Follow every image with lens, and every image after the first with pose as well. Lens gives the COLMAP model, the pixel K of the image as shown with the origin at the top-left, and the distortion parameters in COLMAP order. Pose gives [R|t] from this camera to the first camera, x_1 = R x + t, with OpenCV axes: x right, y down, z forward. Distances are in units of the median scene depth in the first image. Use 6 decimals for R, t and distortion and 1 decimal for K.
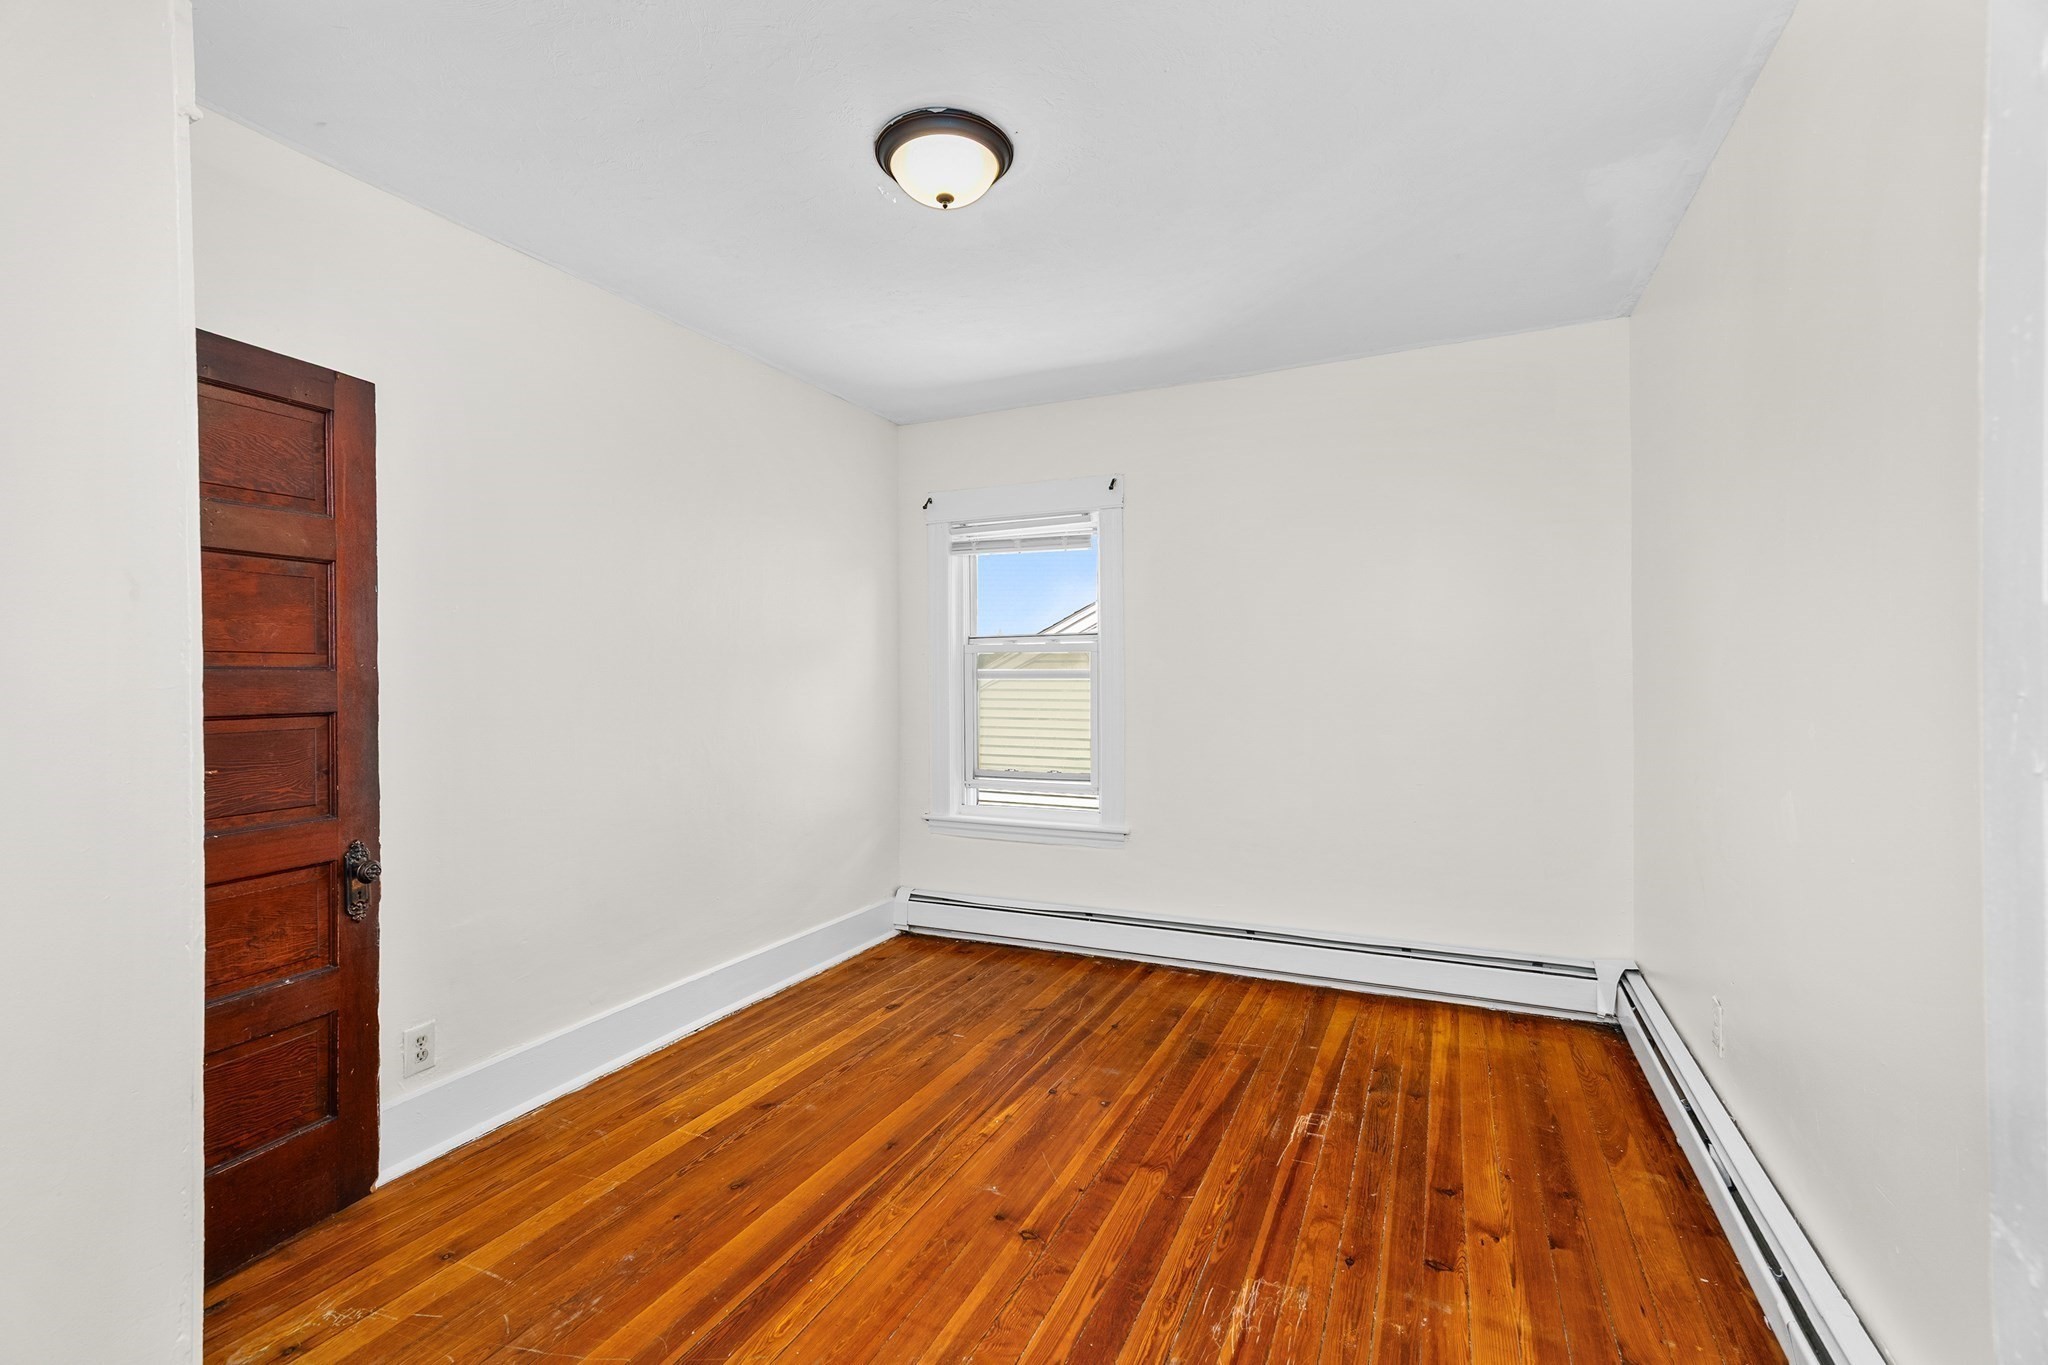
lens RADIAL K [[915.6, 0, 1015.5], [0, 915.6, 681.0], [0, 0, 1]] dist [0.021025, 0.000357]
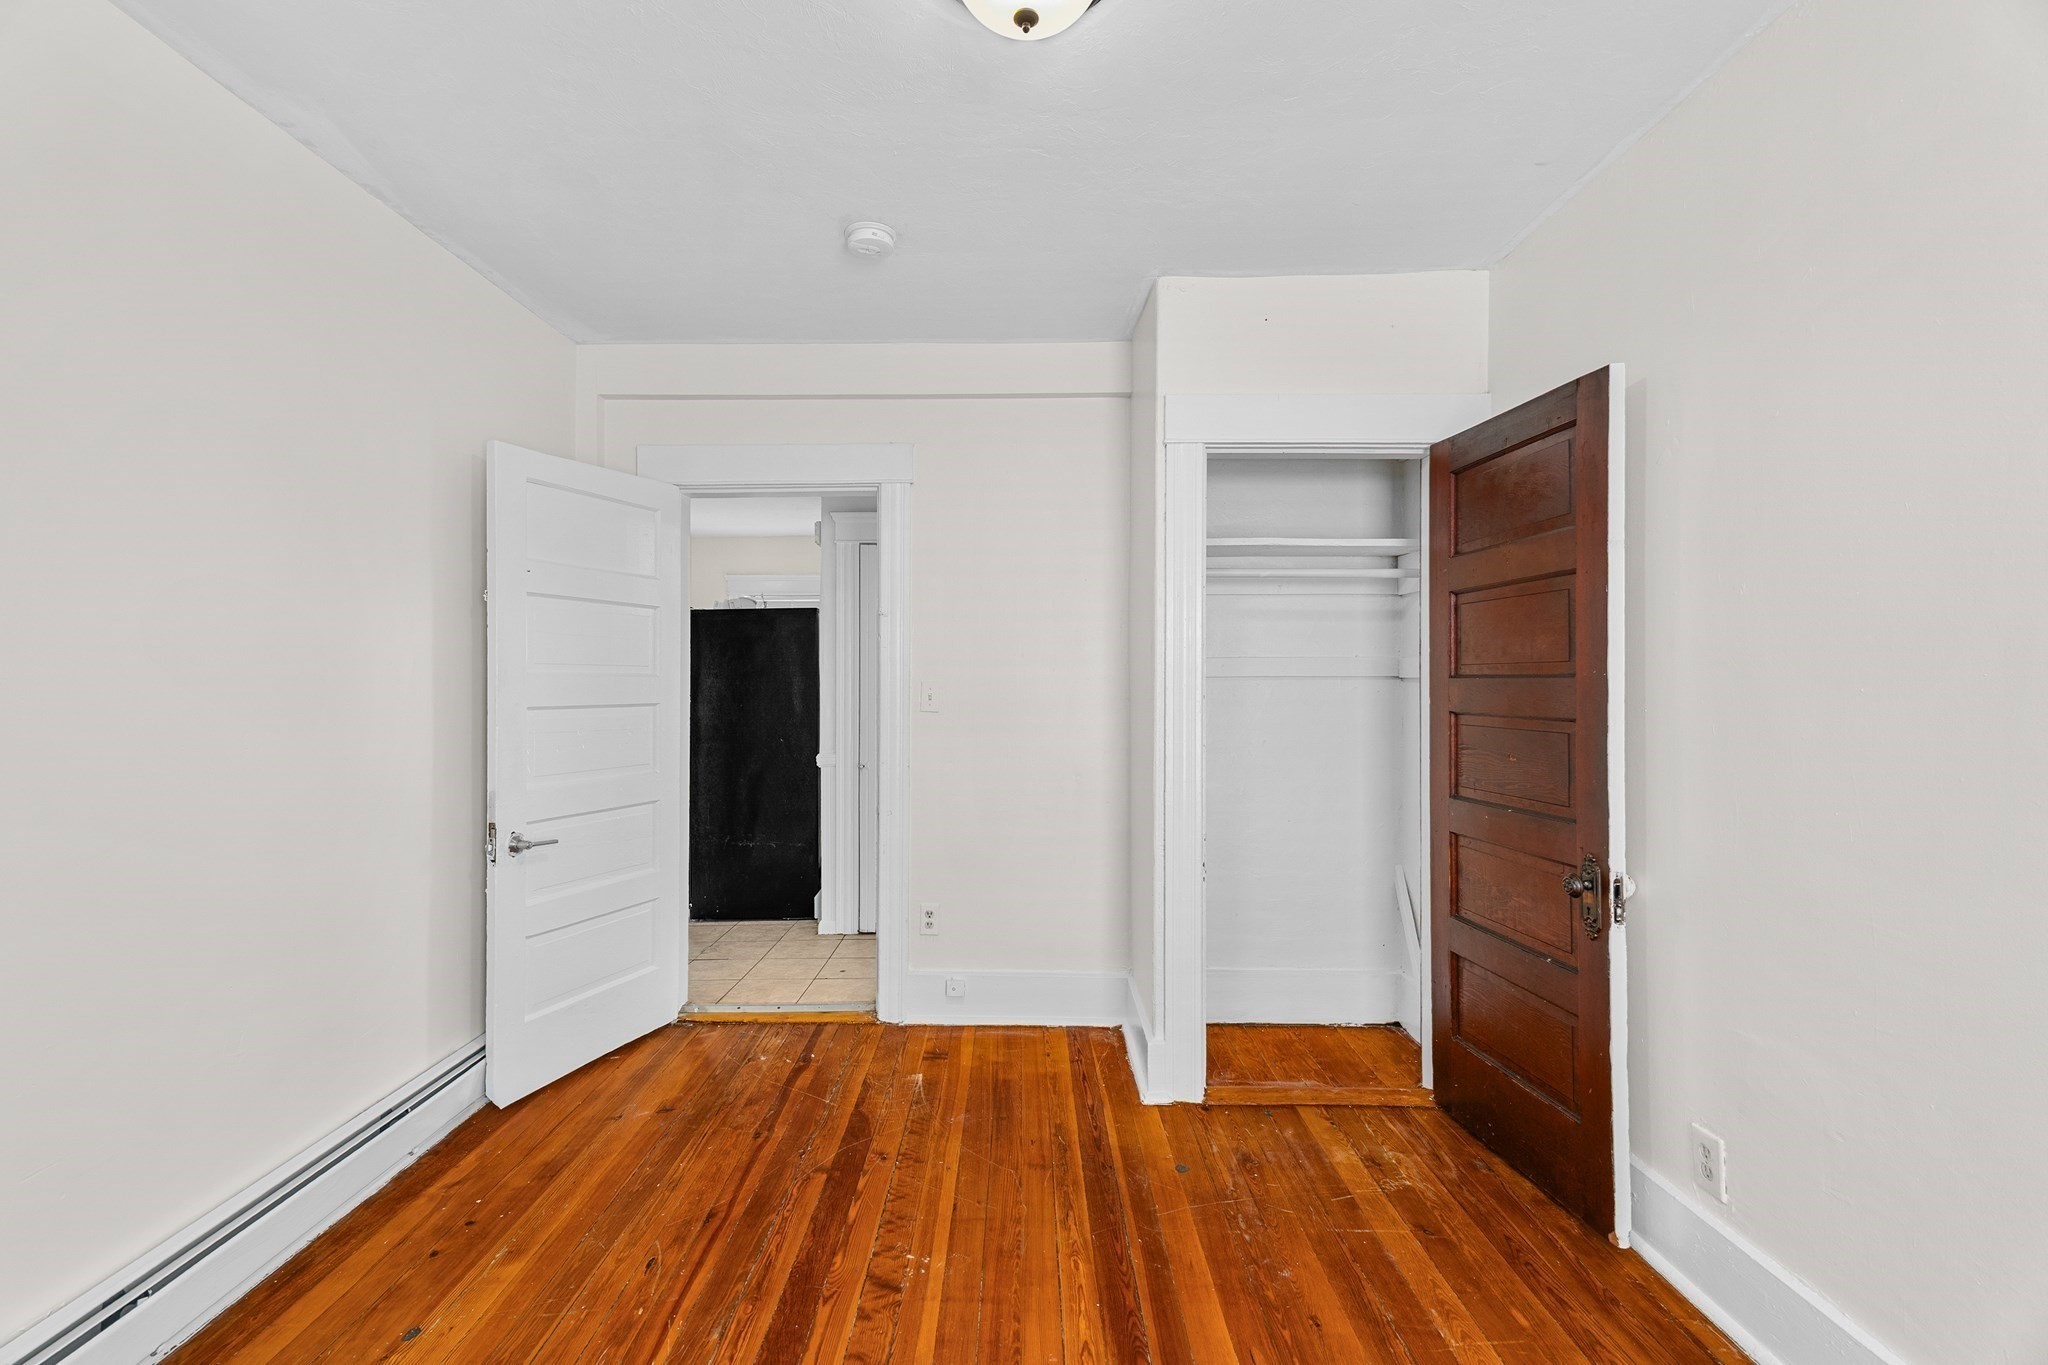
lens RADIAL K [[915.6, 0, 1030.2], [0, 915.6, 675.7], [0, 0, 1]] dist [0.021025, 0.000357]
pose [[-0.904989, 0.004278, -0.425413, 0.257300], [0.006567, 0.999971, -0.003915, -0.014730], [0.425383, -0.006336, -0.904991, 1.858516]]
